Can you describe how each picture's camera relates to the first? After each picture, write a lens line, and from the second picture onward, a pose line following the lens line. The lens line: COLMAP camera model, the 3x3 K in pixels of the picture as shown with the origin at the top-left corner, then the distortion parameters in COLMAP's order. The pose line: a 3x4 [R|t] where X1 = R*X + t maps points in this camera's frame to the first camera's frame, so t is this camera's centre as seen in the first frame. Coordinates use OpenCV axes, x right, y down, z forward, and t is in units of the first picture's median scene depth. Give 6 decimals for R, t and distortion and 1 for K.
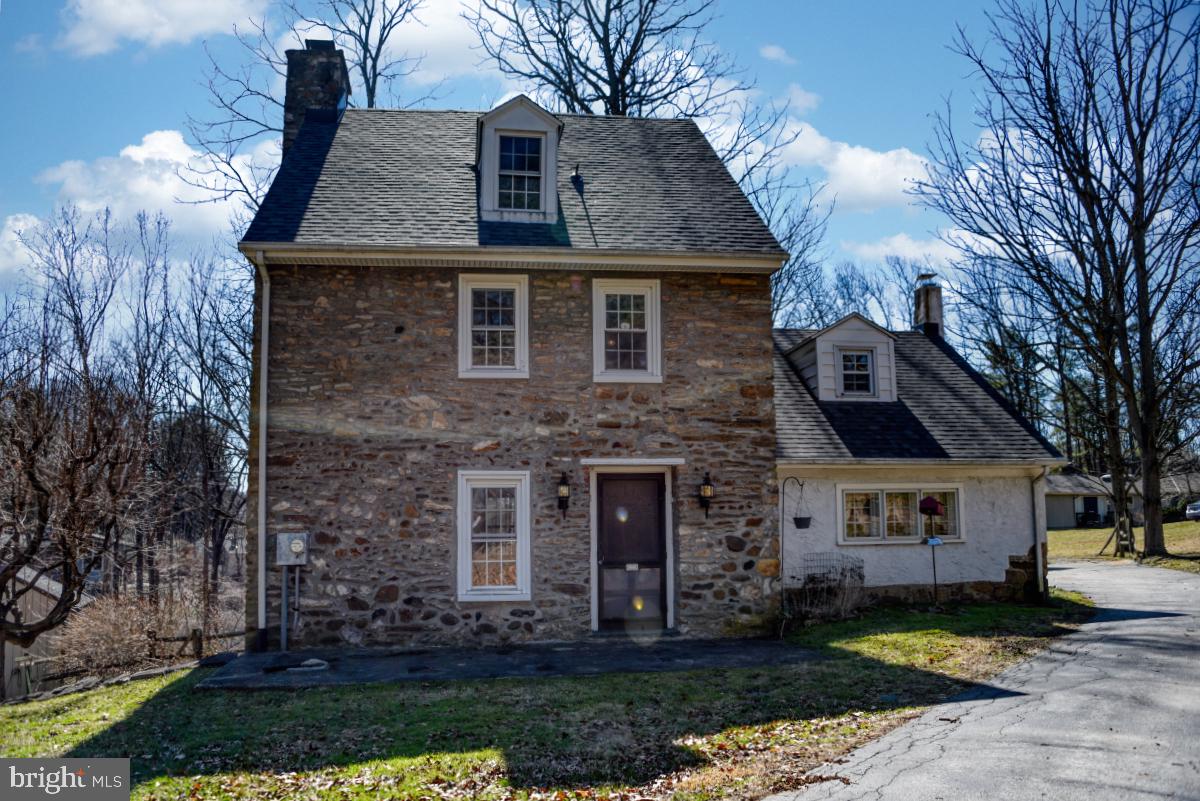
lens RADIAL K [[968.0, 0, 592.1], [0, 968.0, 406.8], [0, 0, 1]] dist [-0.112520, 0.037917]
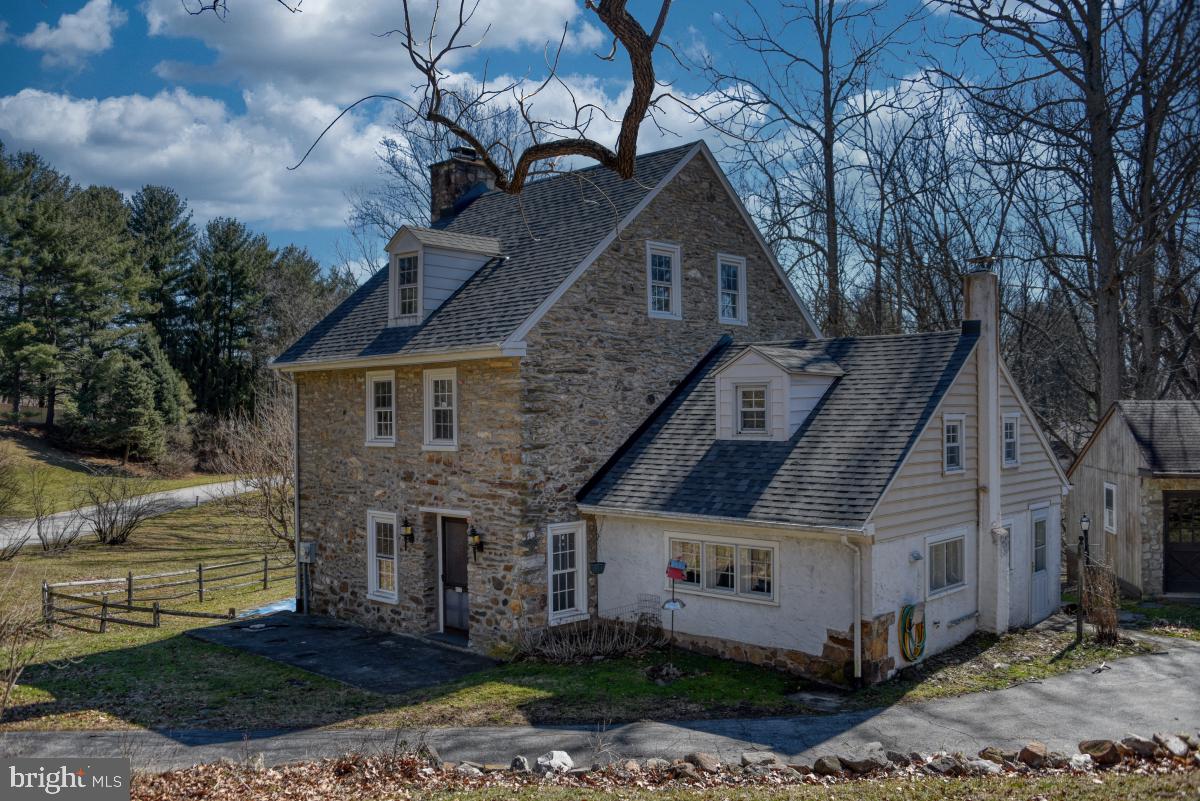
lens RADIAL K [[1008.1, 0, 592.5], [0, 1008.1, 407.1], [0, 0, 1]] dist [-0.072541, 0.016018]
pose [[0.632104, 0.001090, -0.774883, 1.192978], [0.097522, 0.991936, 0.080949, -0.169224], [0.768722, -0.126736, 0.626901, 0.312766]]
